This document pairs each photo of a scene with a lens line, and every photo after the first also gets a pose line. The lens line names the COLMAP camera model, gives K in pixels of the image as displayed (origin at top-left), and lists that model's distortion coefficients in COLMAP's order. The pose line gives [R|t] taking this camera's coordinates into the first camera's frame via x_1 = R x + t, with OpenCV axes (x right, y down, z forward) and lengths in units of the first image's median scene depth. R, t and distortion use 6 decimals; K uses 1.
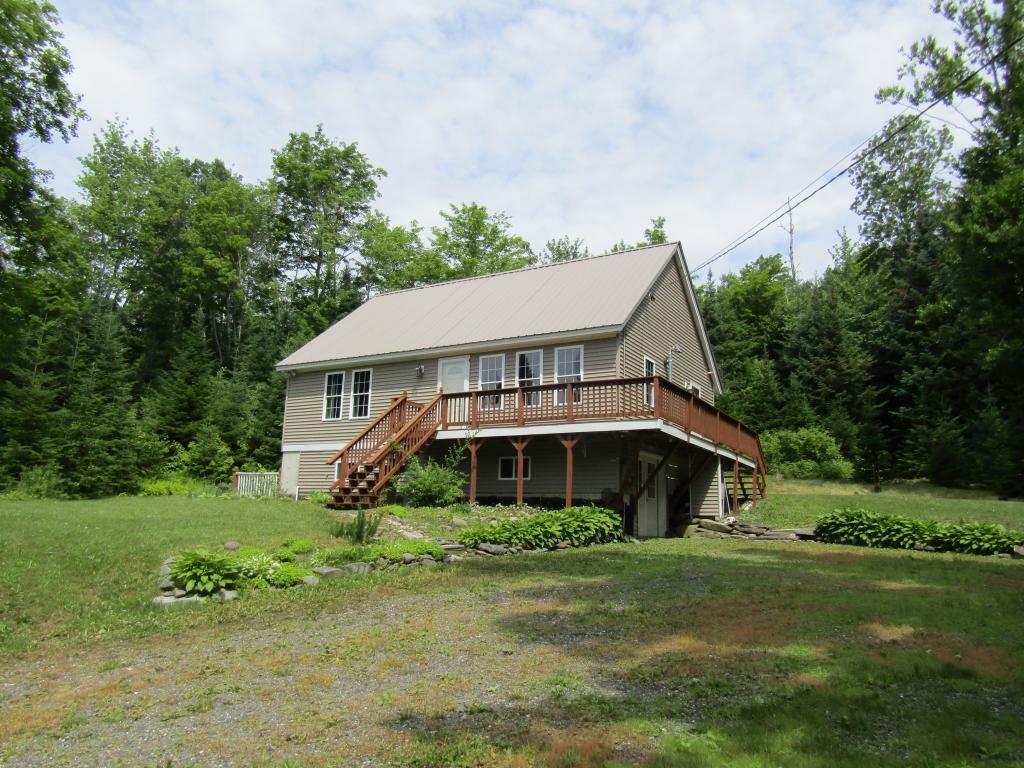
lens RADIAL K [[728.9, 0, 513.1], [0, 728.9, 383.4], [0, 0, 1]] dist [-0.011446, 0.003091]
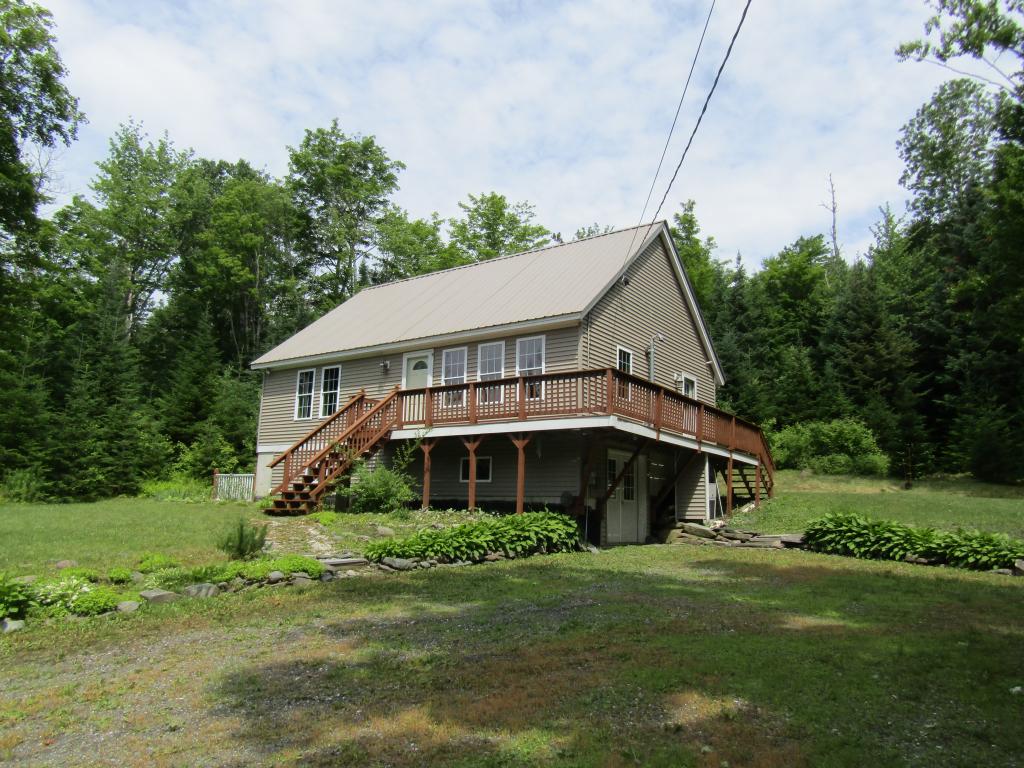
lens RADIAL K [[728.9, 0, 513.1], [0, 728.9, 381.9], [0, 0, 1]] dist [-0.011446, 0.003091]
pose [[0.996306, -0.017952, -0.083973, 0.102276], [0.018521, 0.999810, 0.006008, 0.000026], [0.083849, -0.007541, 0.996450, 0.061261]]
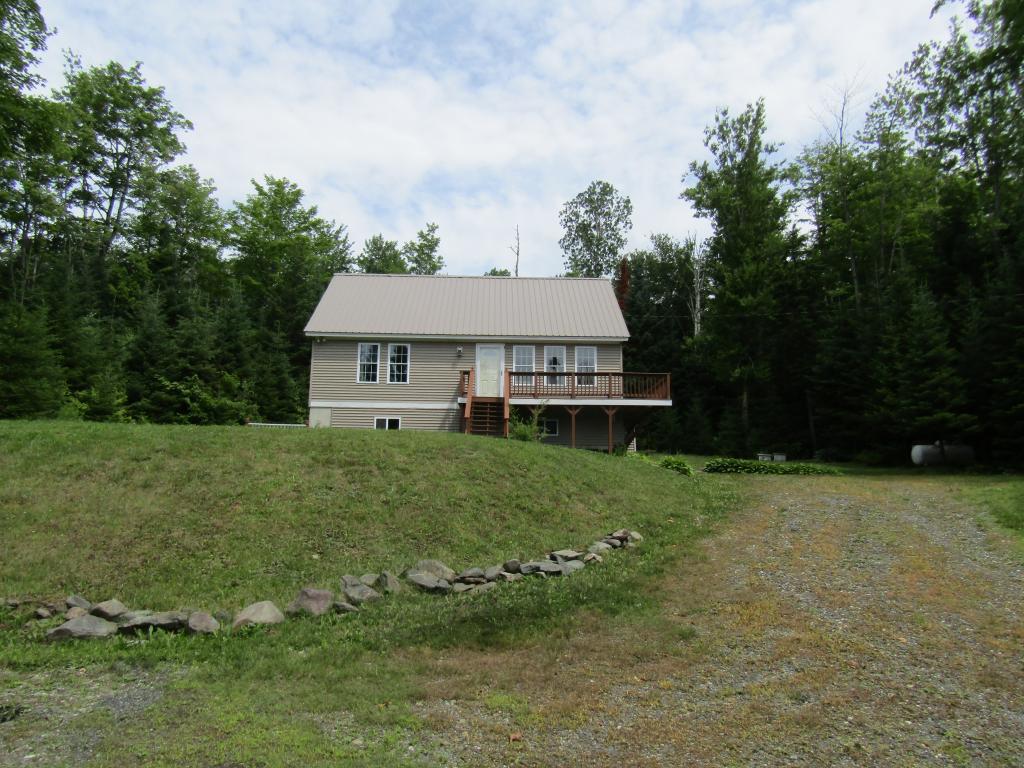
lens RADIAL K [[728.9, 0, 503.5], [0, 728.9, 386.2], [0, 0, 1]] dist [-0.011446, 0.003091]
pose [[0.845744, 0.073036, 0.528567, -0.649212], [-0.090162, 0.995905, 0.006654, 0.025922], [-0.525917, -0.053285, 0.848865, -0.126318]]
